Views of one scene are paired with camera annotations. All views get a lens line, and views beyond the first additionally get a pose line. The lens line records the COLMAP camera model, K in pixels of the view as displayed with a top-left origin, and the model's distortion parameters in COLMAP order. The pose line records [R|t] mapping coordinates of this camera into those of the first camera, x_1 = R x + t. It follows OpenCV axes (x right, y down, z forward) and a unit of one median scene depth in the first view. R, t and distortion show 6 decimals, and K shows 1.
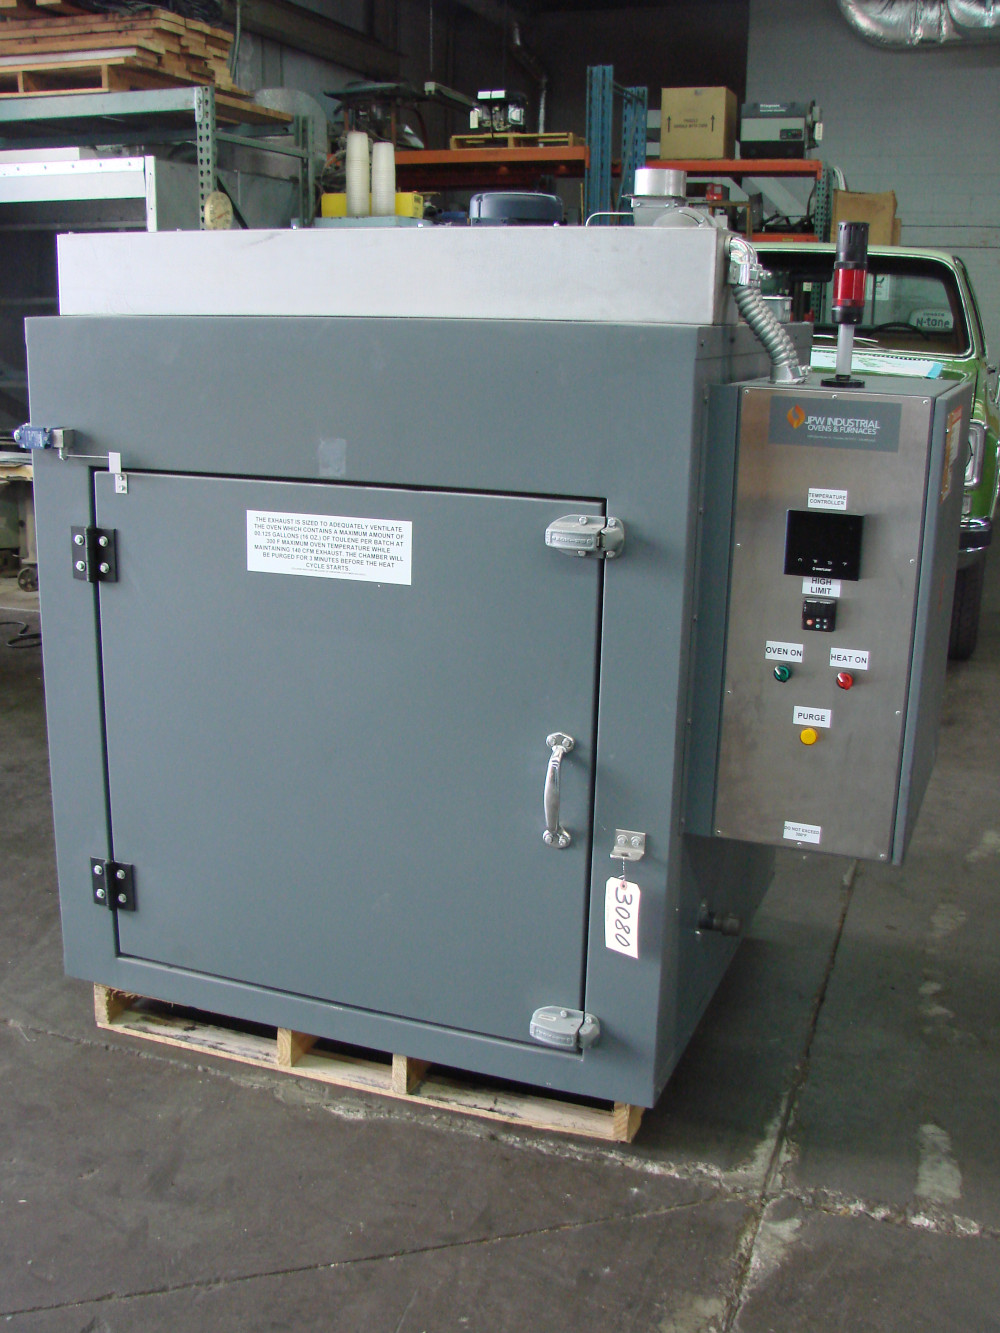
lens RADIAL K [[1434.9, 0, 500.0], [0, 1434.9, 666.5], [0, 0, 1]] dist [-0.217664, 0.264514]
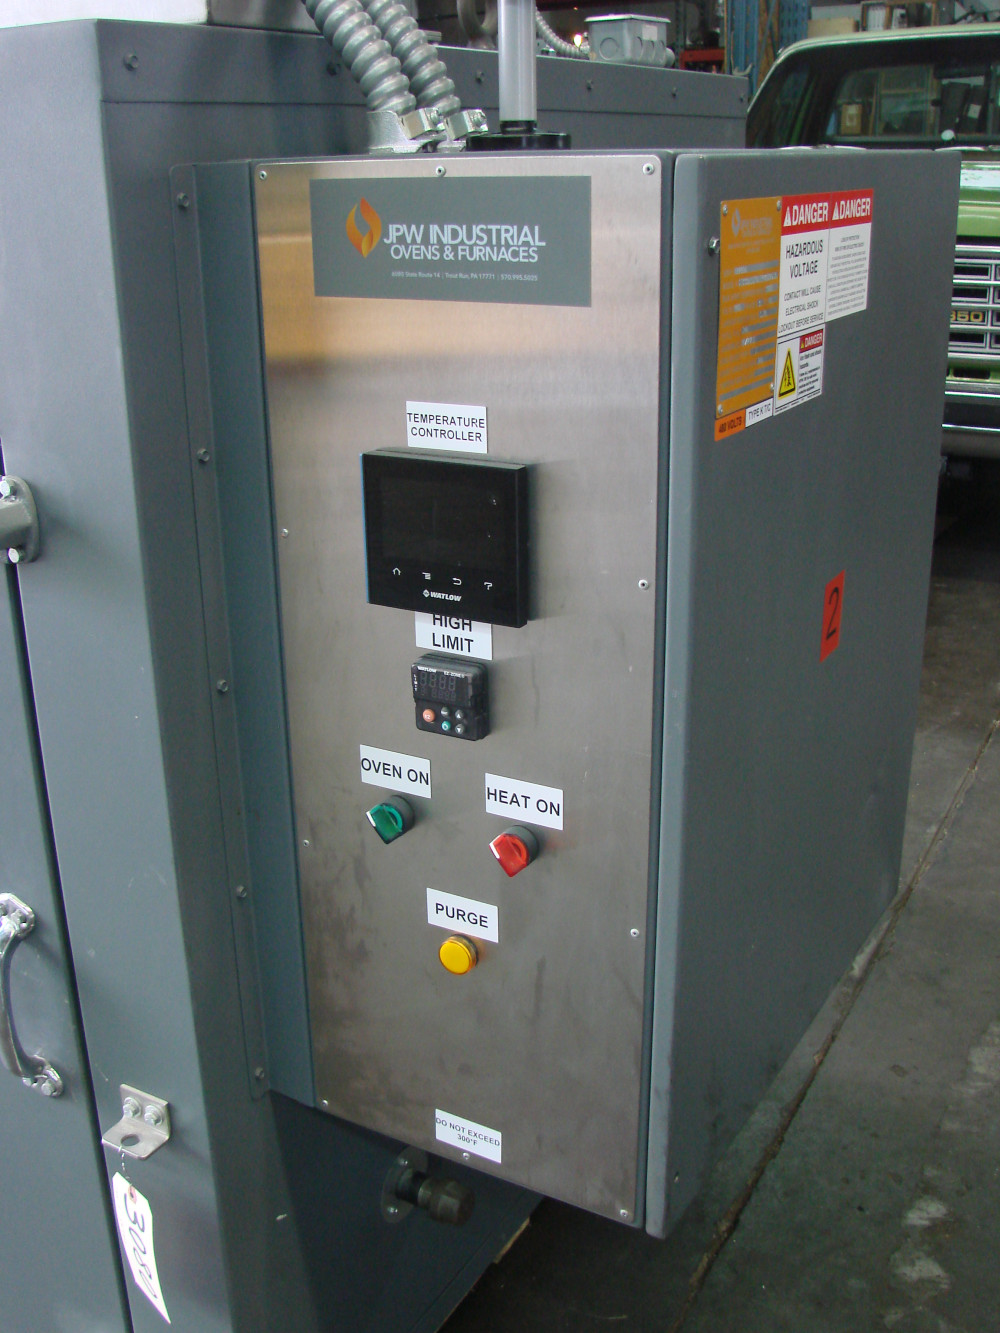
lens RADIAL K [[1434.9, 0, 500.0], [0, 1434.9, 666.5], [0, 0, 1]] dist [-0.217664, 0.264514]
pose [[0.986948, 0.016825, -0.160158, 0.292295], [-0.000474, 0.994827, 0.101586, -0.085062], [0.161039, -0.100184, 0.981850, 0.551156]]
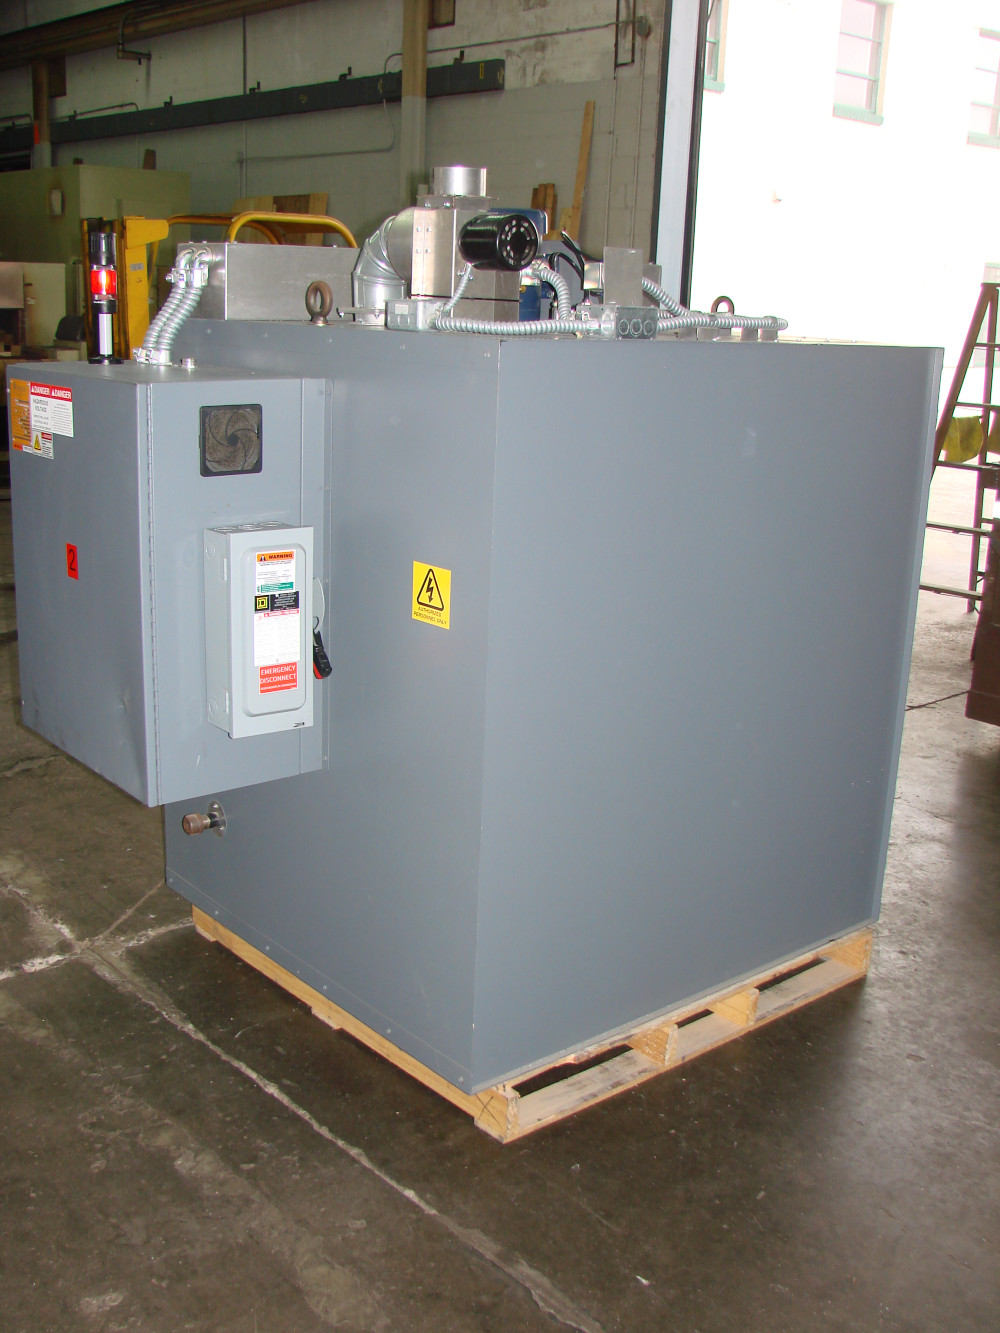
lens RADIAL K [[1434.9, 0, 500.0], [0, 1434.9, 666.5], [0, 0, 1]] dist [-0.217664, 0.264514]
pose [[-0.467888, 0.191728, -0.862740, 1.150157], [-0.266717, 0.900038, 0.344665, -0.456443], [0.842581, 0.391373, -0.369980, 1.772410]]
